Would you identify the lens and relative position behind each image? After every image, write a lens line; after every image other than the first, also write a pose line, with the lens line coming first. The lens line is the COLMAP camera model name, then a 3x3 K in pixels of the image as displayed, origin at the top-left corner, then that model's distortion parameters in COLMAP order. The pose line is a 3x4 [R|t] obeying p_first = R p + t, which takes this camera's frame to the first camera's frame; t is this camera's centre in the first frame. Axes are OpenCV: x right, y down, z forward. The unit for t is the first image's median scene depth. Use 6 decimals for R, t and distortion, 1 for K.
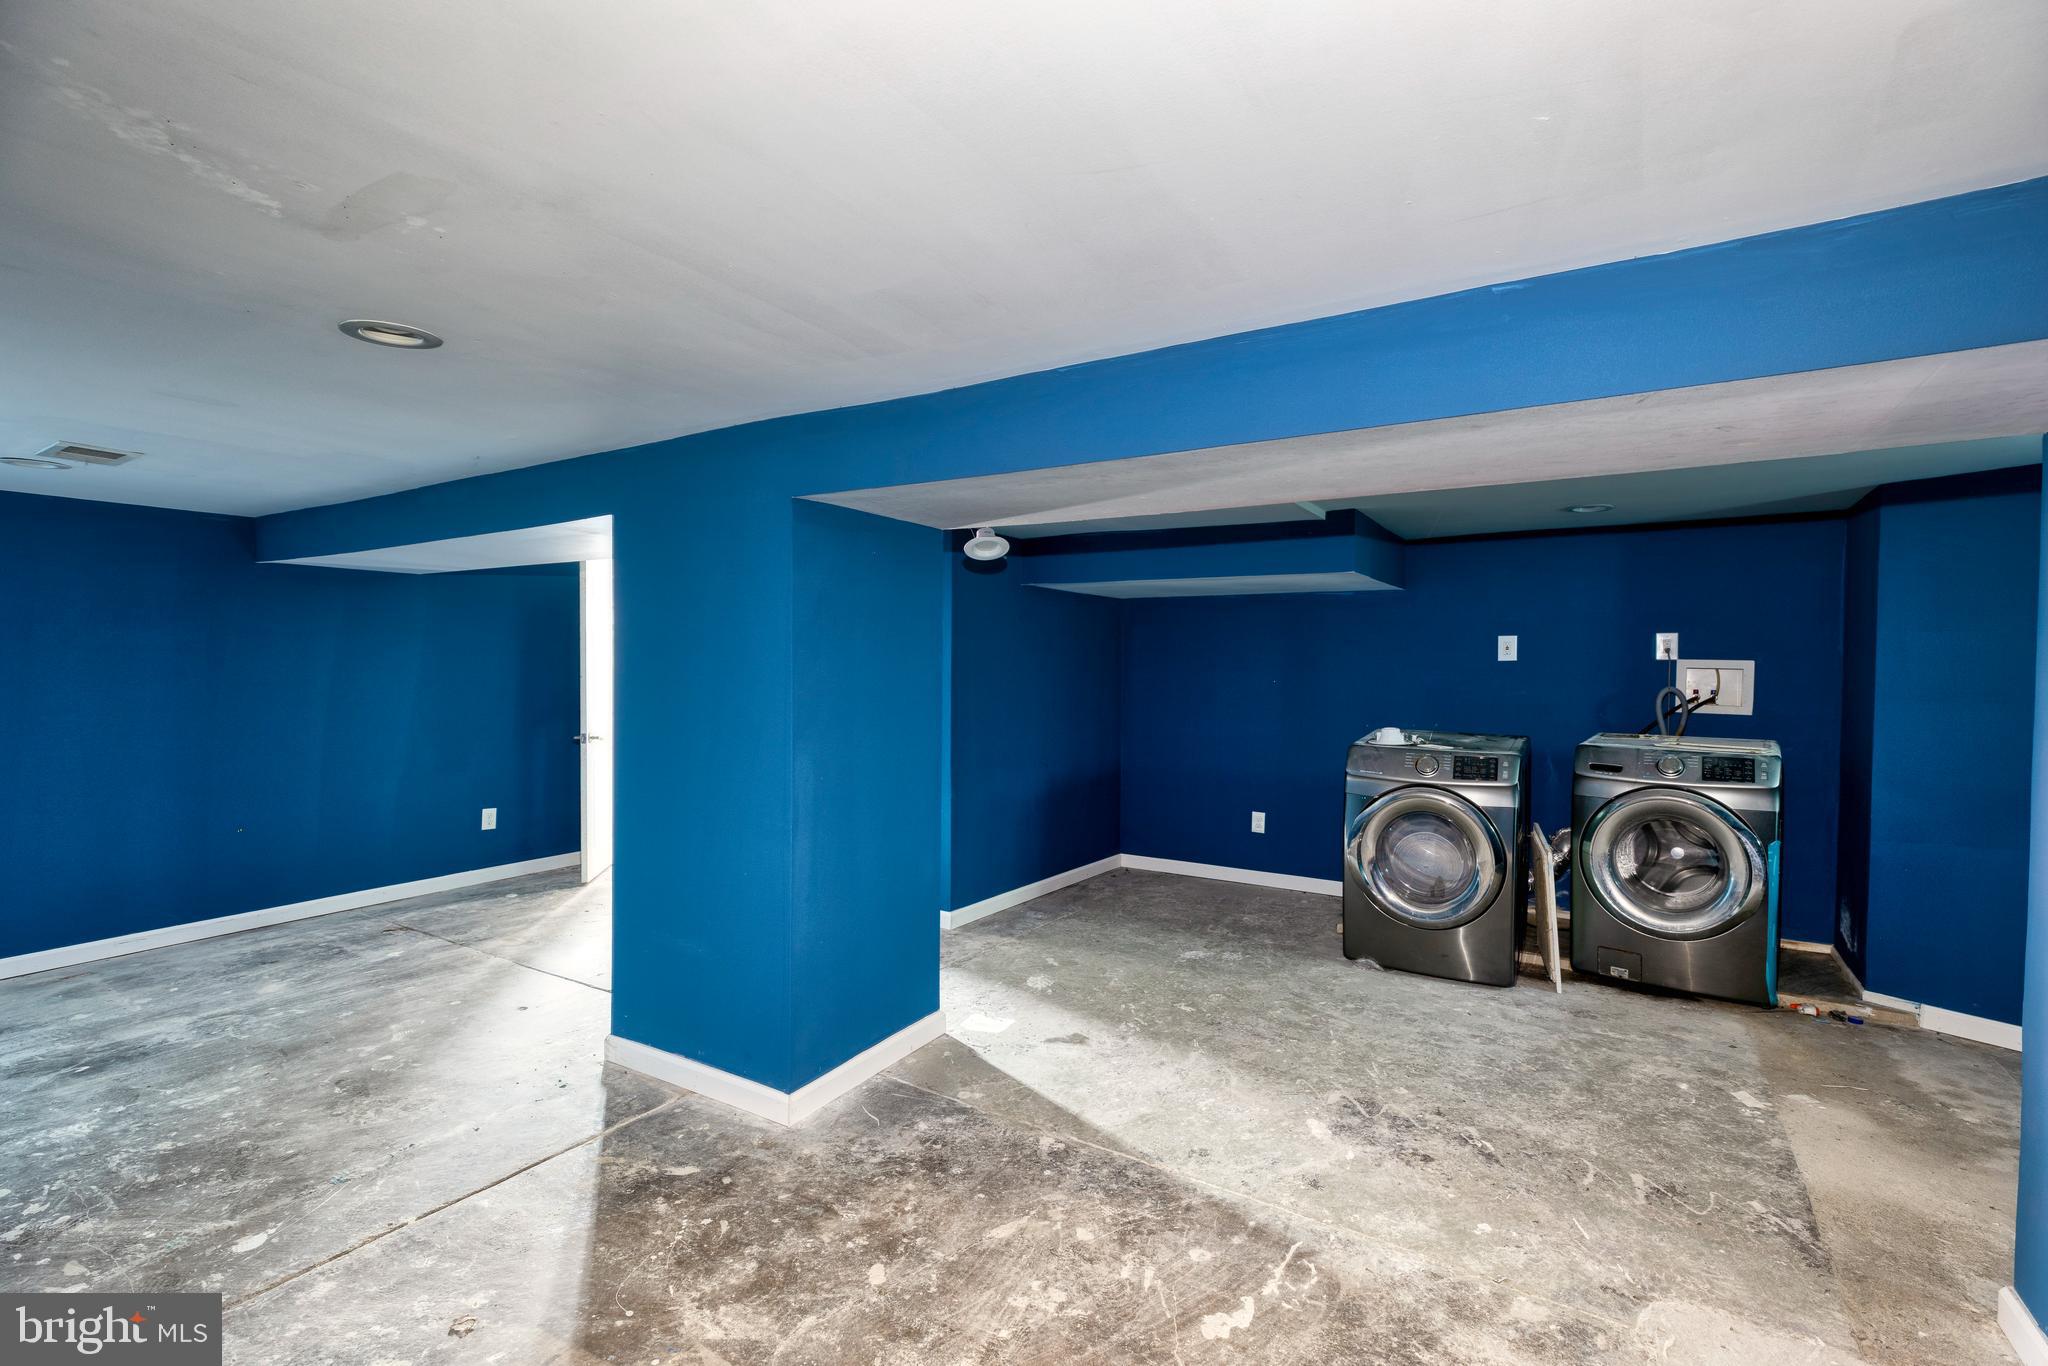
lens RADIAL K [[917.6, 0, 1025.3], [0, 917.6, 679.0], [0, 0, 1]] dist [0.002571, -0.000030]
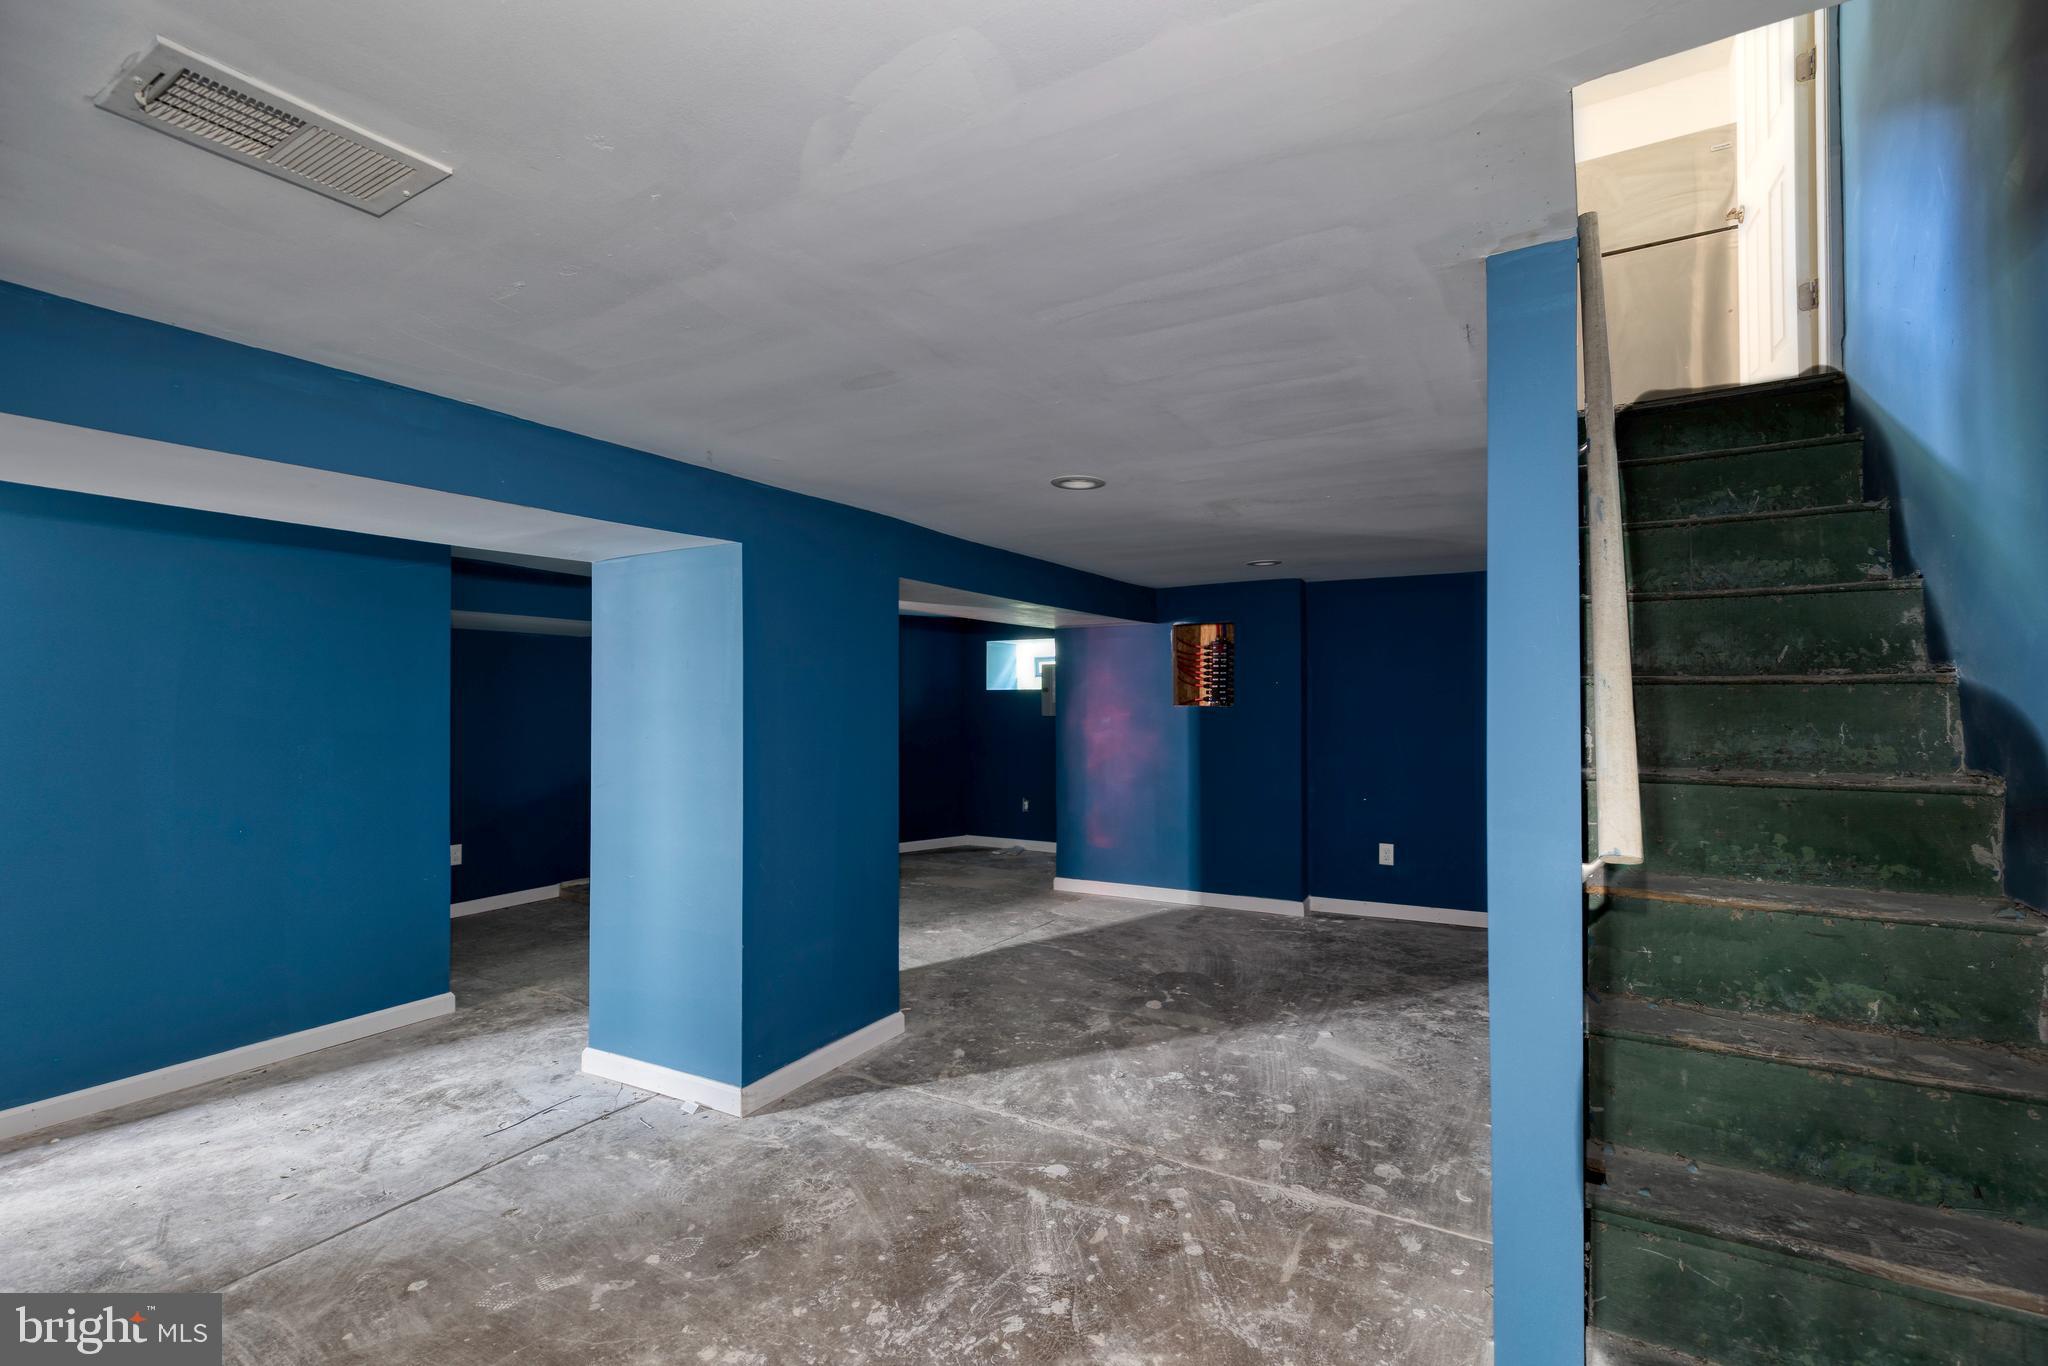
lens RADIAL K [[917.6, 0, 1026.1], [0, 917.6, 687.3], [0, 0, 1]] dist [0.002571, -0.000030]
pose [[-0.028579, 0.006756, 0.999569, -1.798605], [0.022803, 0.999721, -0.006105, -0.019063], [-0.999331, 0.022618, -0.028725, 0.923991]]
